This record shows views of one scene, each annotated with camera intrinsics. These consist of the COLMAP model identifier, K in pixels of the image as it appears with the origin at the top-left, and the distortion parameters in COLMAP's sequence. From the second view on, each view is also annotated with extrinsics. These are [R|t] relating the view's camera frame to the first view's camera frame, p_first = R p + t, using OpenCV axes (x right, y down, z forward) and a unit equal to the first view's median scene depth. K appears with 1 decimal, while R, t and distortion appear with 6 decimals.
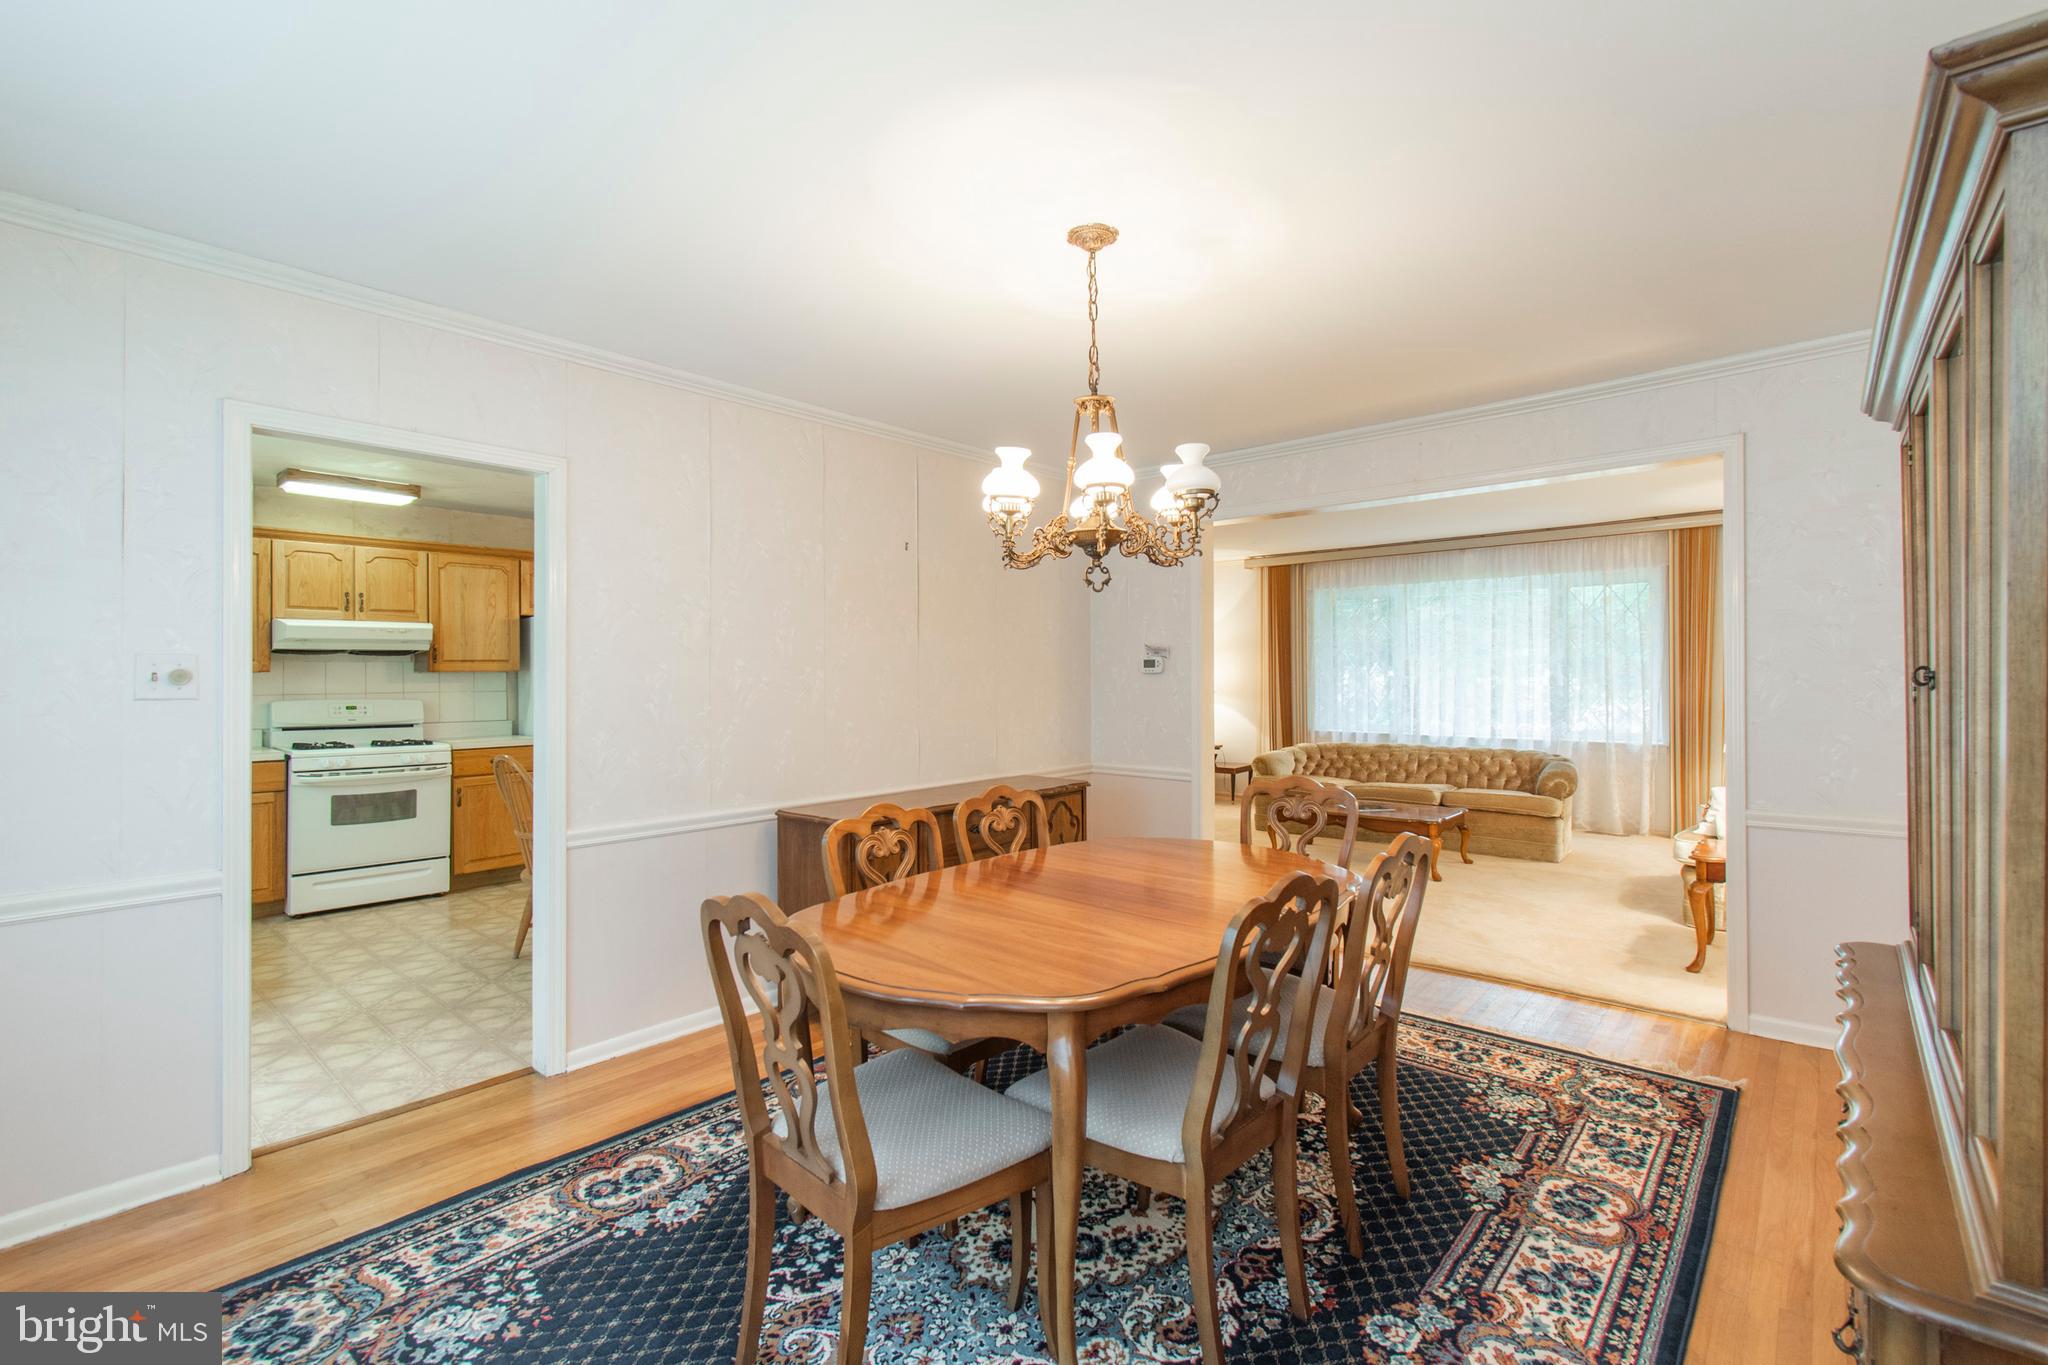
lens RADIAL K [[923.9, 0, 1031.7], [0, 923.9, 680.3], [0, 0, 1]] dist [0.001269, -0.000167]
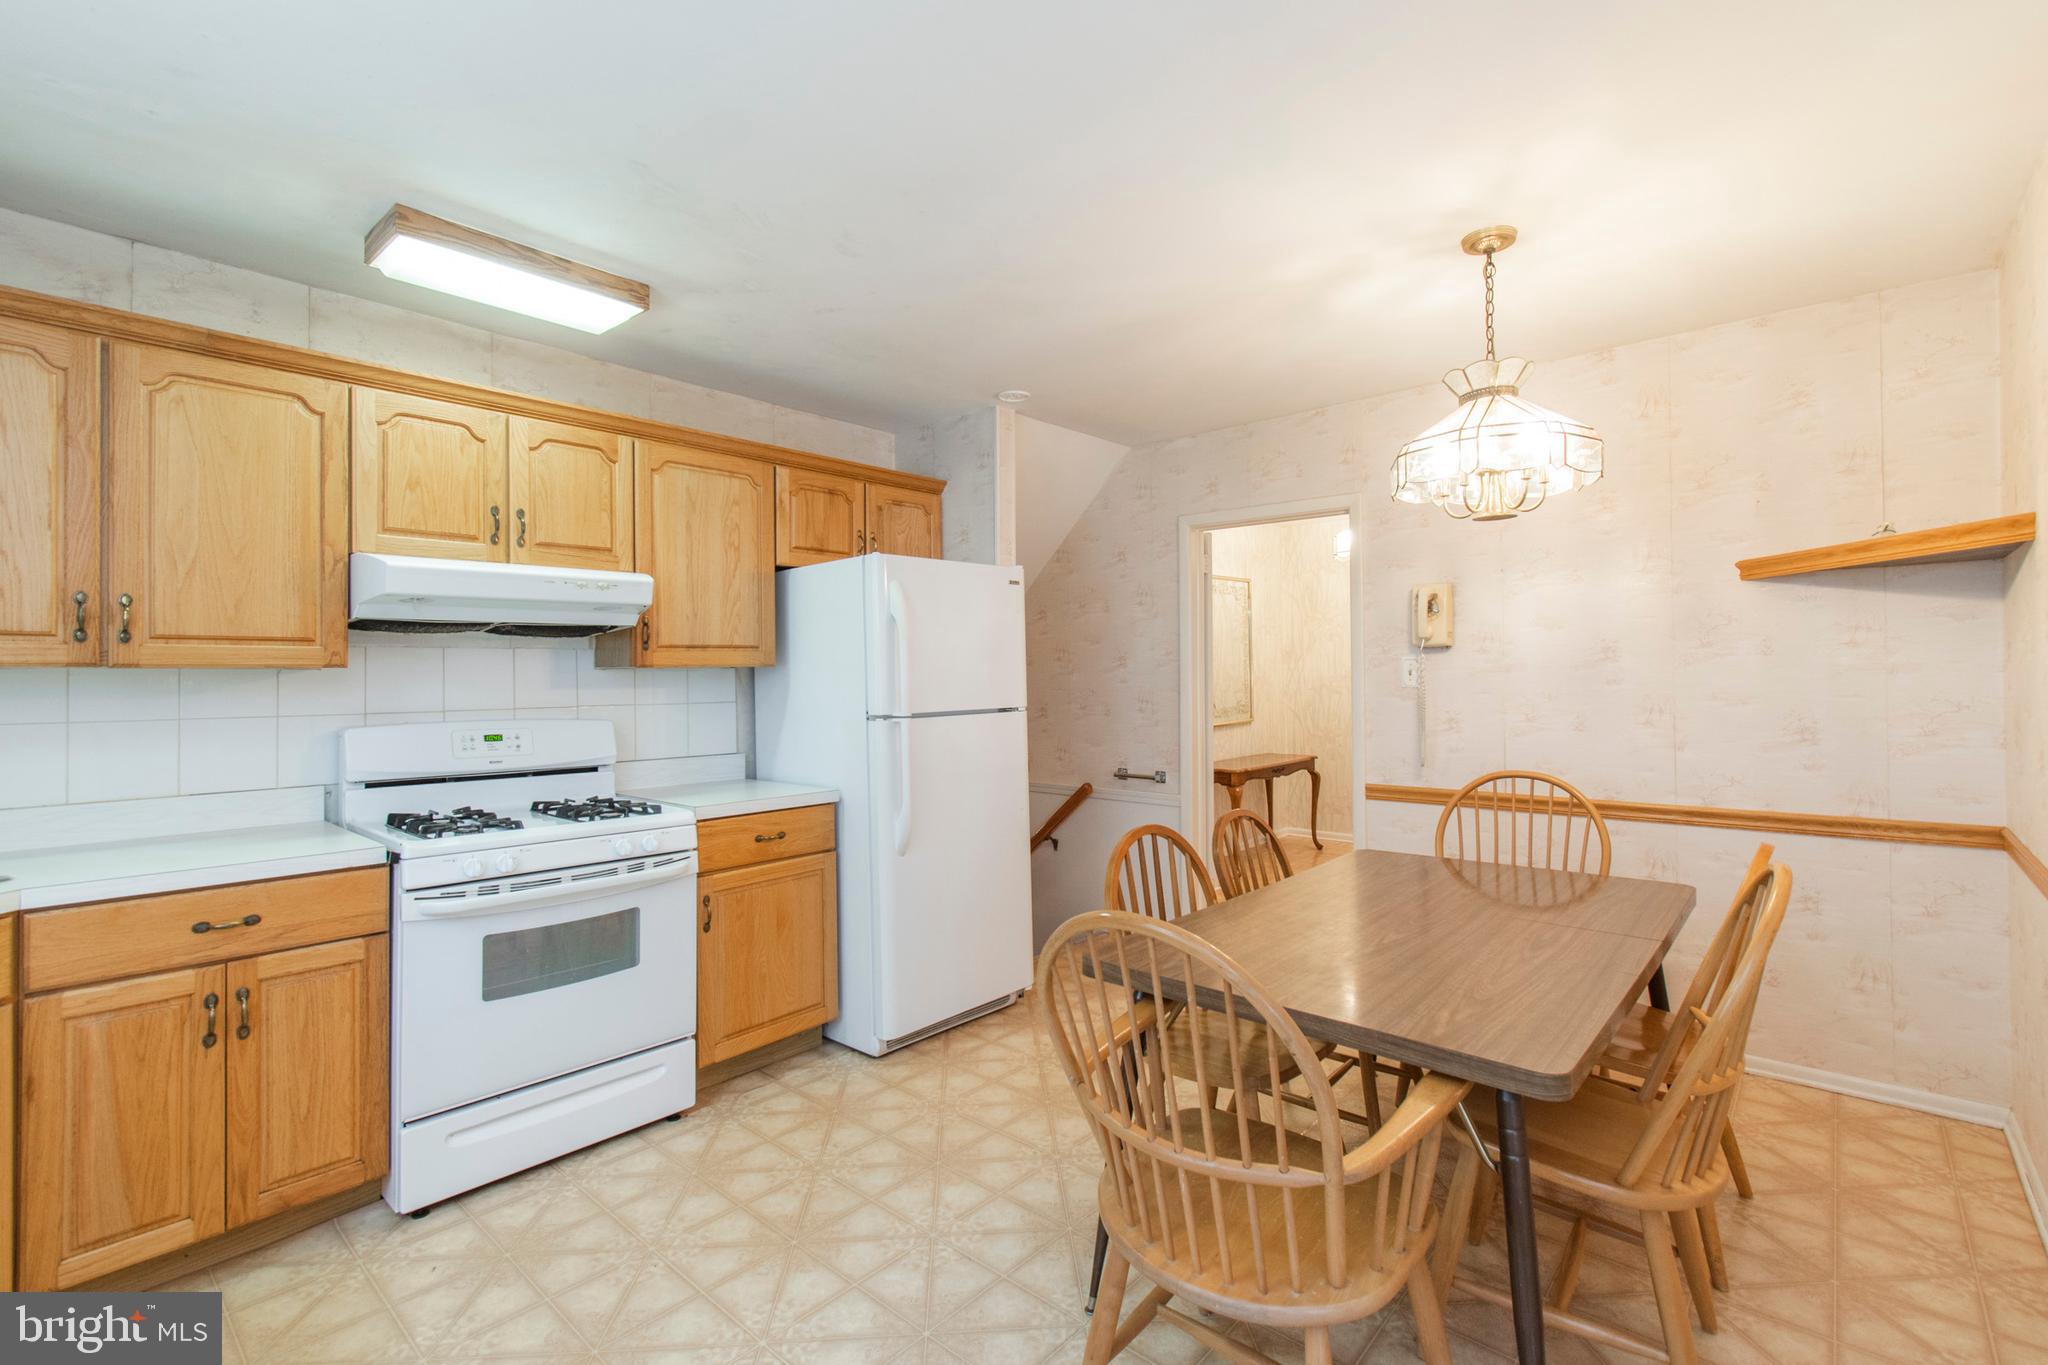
lens RADIAL K [[923.9, 0, 1019.5], [0, 923.9, 675.7], [0, 0, 1]] dist [0.001269, -0.000167]
pose [[0.999985, -0.002166, -0.005049, -0.487260], [0.002145, 0.999989, -0.004133, -0.002100], [0.005058, 0.004122, 0.999979, 0.540669]]
